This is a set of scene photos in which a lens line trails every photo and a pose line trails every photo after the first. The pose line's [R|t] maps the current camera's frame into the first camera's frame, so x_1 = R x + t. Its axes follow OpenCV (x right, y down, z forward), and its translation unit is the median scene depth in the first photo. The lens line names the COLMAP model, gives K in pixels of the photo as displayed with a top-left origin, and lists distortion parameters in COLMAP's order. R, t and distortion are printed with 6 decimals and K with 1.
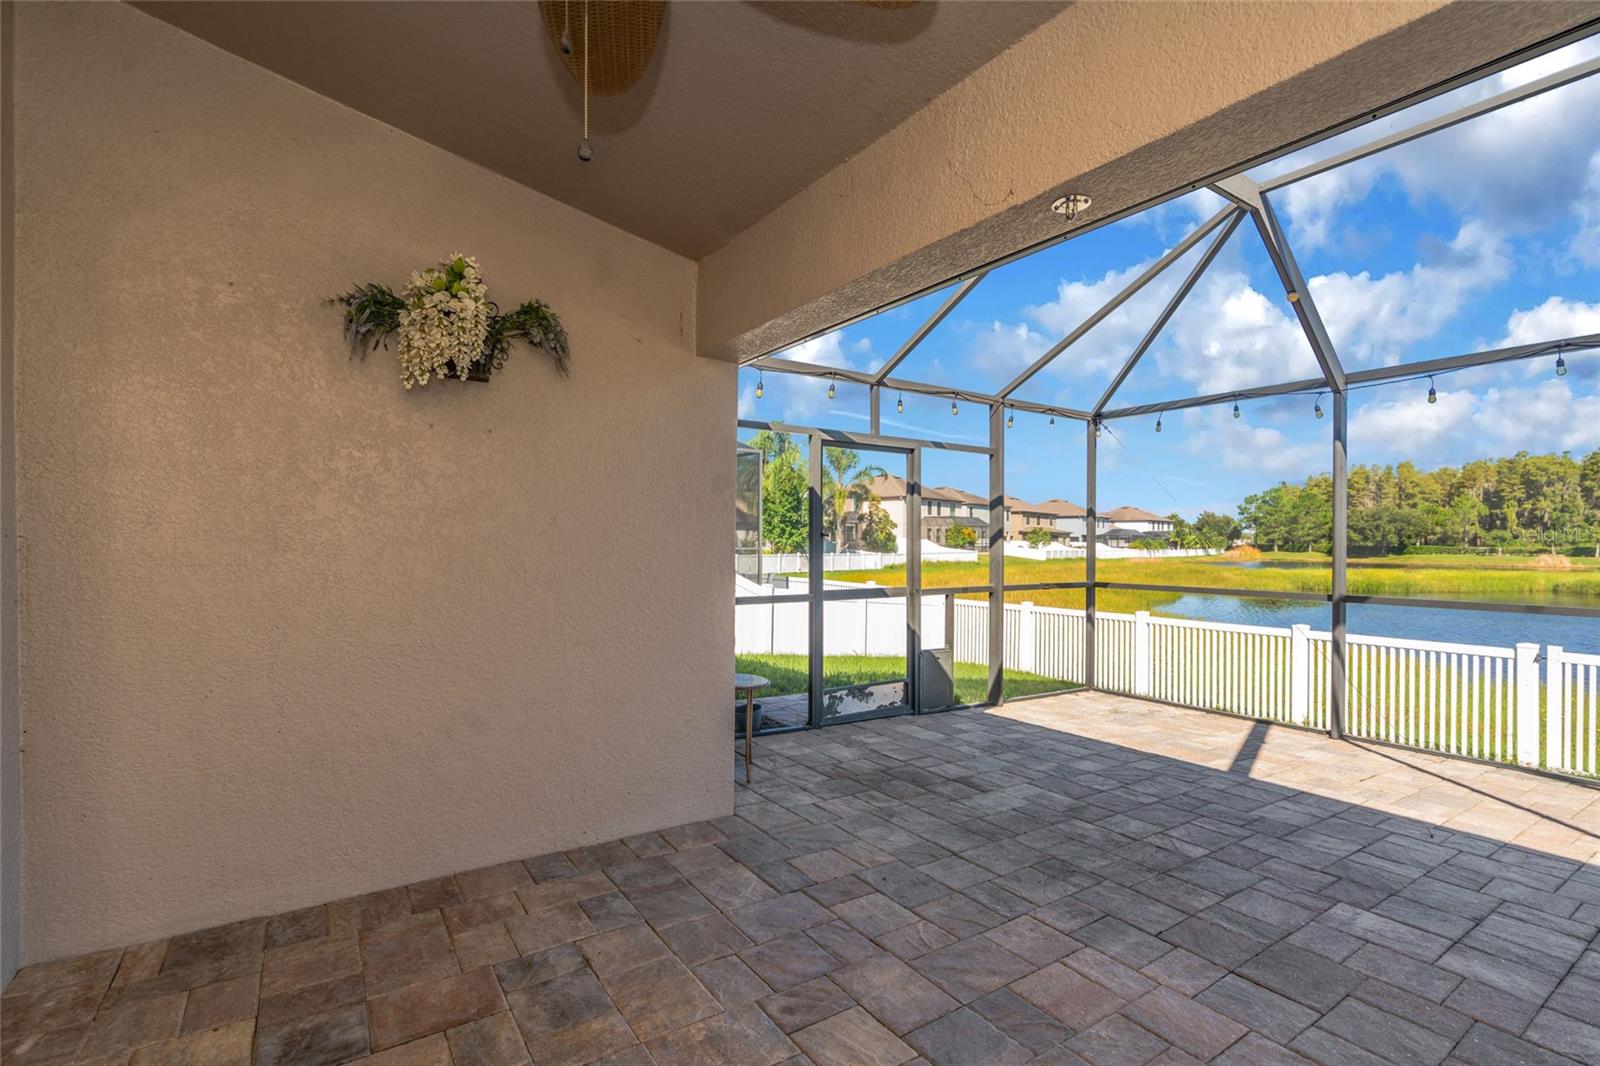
lens RADIAL K [[727.9, 0, 804.1], [0, 727.9, 538.1], [0, 0, 1]] dist [0.000461, 0.000596]
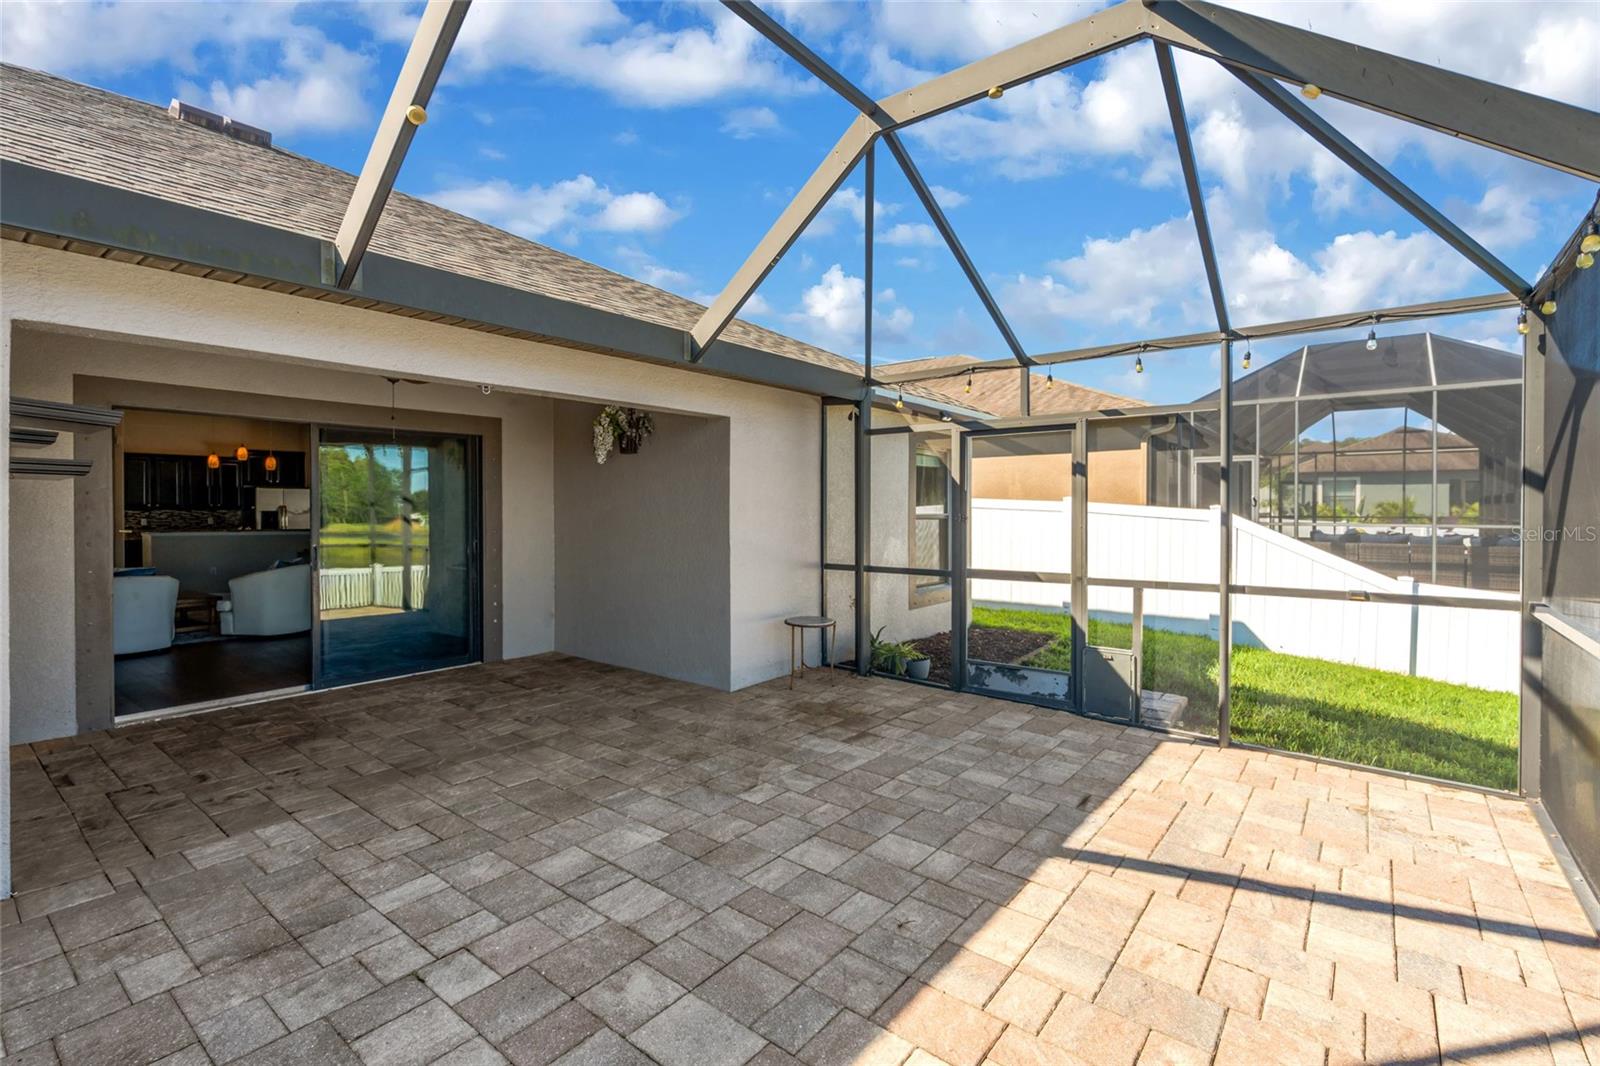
lens RADIAL K [[726.9, 0, 803.8], [0, 726.9, 511.4], [0, 0, 1]] dist [0.000195, 0.000254]
pose [[0.307892, -0.003804, -0.951414, 1.319843], [0.009046, 0.999959, -0.001071, -0.020618], [0.951378, -0.008277, 0.307914, 0.572218]]
